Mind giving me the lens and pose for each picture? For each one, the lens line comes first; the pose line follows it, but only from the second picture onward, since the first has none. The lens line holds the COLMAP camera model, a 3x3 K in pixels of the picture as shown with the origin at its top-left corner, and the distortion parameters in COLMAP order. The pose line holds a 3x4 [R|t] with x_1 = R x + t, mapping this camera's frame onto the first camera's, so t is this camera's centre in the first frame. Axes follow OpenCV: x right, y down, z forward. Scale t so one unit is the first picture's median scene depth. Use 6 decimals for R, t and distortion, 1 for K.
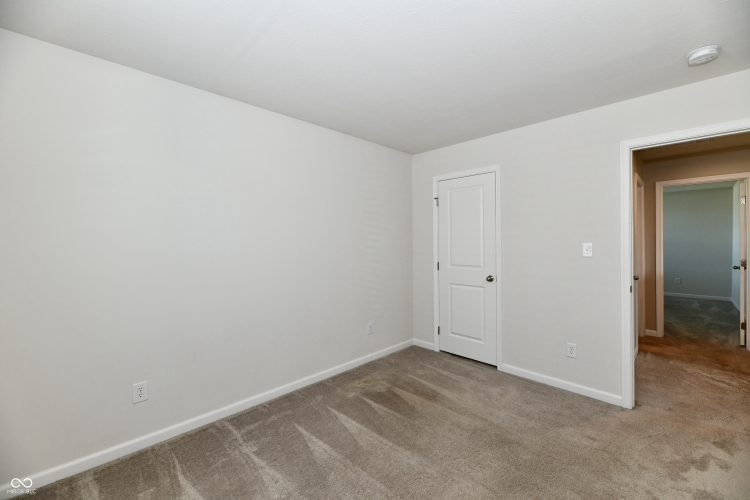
lens RADIAL K [[308.0, 0, 380.1], [0, 308.0, 242.2], [0, 0, 1]] dist [-0.000104, -0.000276]
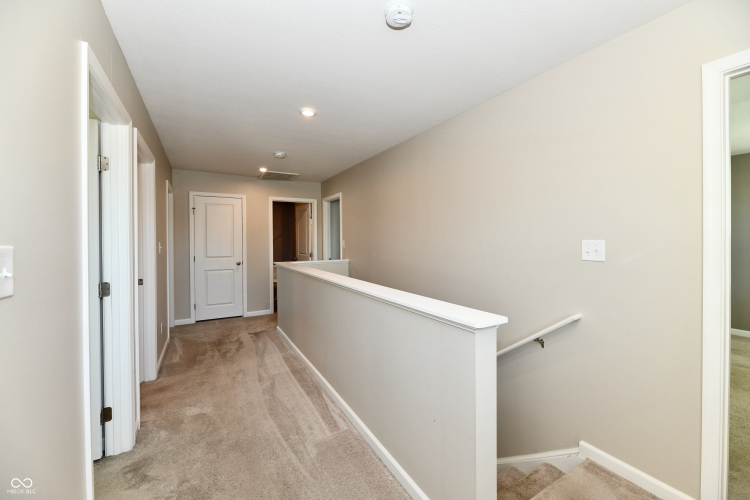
lens RADIAL K [[308.0, 0, 380.1], [0, 308.0, 242.2], [0, 0, 1]] dist [-0.000104, -0.000276]
pose [[0.253635, -0.002459, 0.967297, -0.907873], [0.001673, 0.999996, 0.002103, 0.002768], [-0.967299, 0.001085, 0.253638, -0.121086]]
